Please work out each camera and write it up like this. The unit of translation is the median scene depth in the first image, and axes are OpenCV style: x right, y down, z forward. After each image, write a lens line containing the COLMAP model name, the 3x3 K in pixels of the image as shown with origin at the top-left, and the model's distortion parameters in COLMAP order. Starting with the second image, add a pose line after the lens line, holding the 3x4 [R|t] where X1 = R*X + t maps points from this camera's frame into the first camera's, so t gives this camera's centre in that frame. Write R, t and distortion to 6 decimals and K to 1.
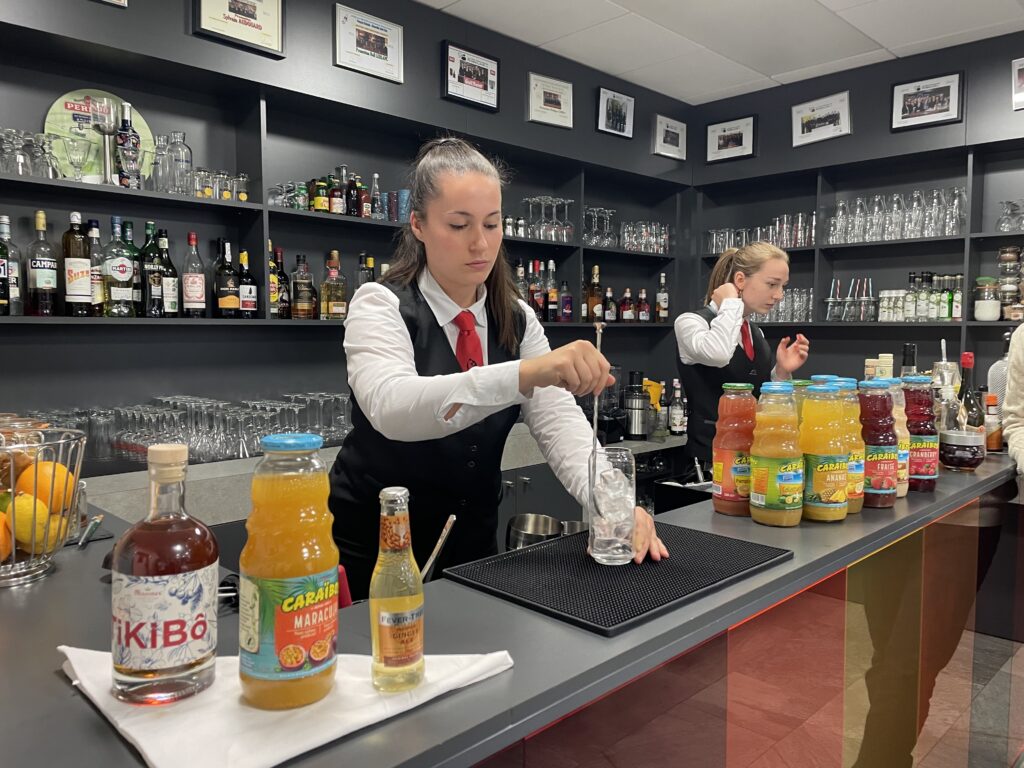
lens RADIAL K [[775.7, 0, 513.6], [0, 775.7, 392.2], [0, 0, 1]] dist [0.035605, -0.043970]
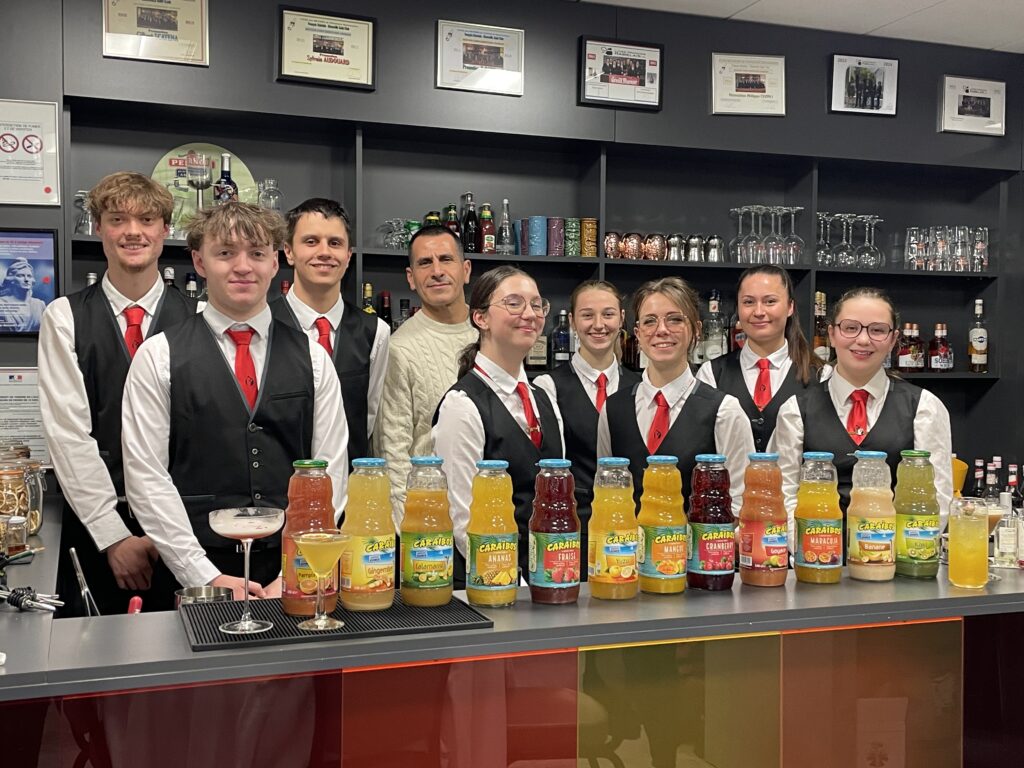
lens RADIAL K [[1168.0, 0, 518.8], [0, 1168.0, 390.6], [0, 0, 1]] dist [0.042493, 0.000000]
pose [[0.900872, 0.014768, -0.433833, 0.351886], [-0.039566, 0.998054, -0.048185, -0.011214], [0.432278, 0.060573, 0.899704, -0.111690]]
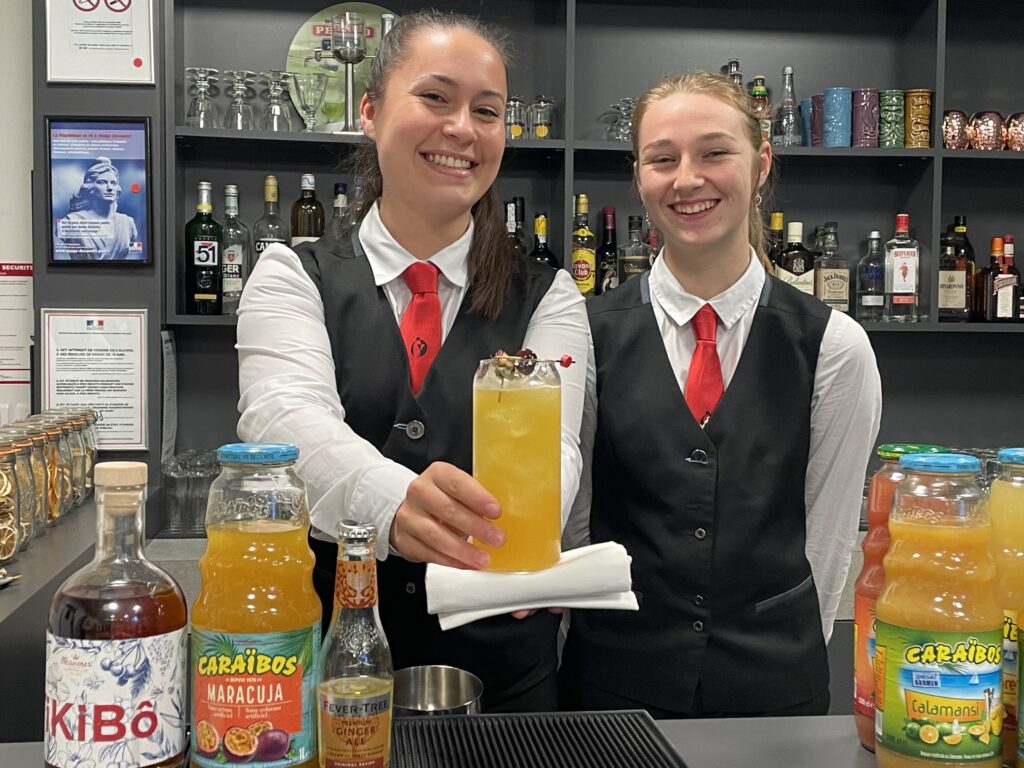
lens RADIAL K [[1249.7, 0, 512.9], [0, 1249.7, 380.0], [0, 0, 1]] dist [0.049460, 0.000000]
pose [[0.779247, 0.025464, -0.626199, 0.224485], [-0.058819, 0.997736, -0.032622, -0.008460], [0.623950, 0.062253, 0.778980, 0.153059]]
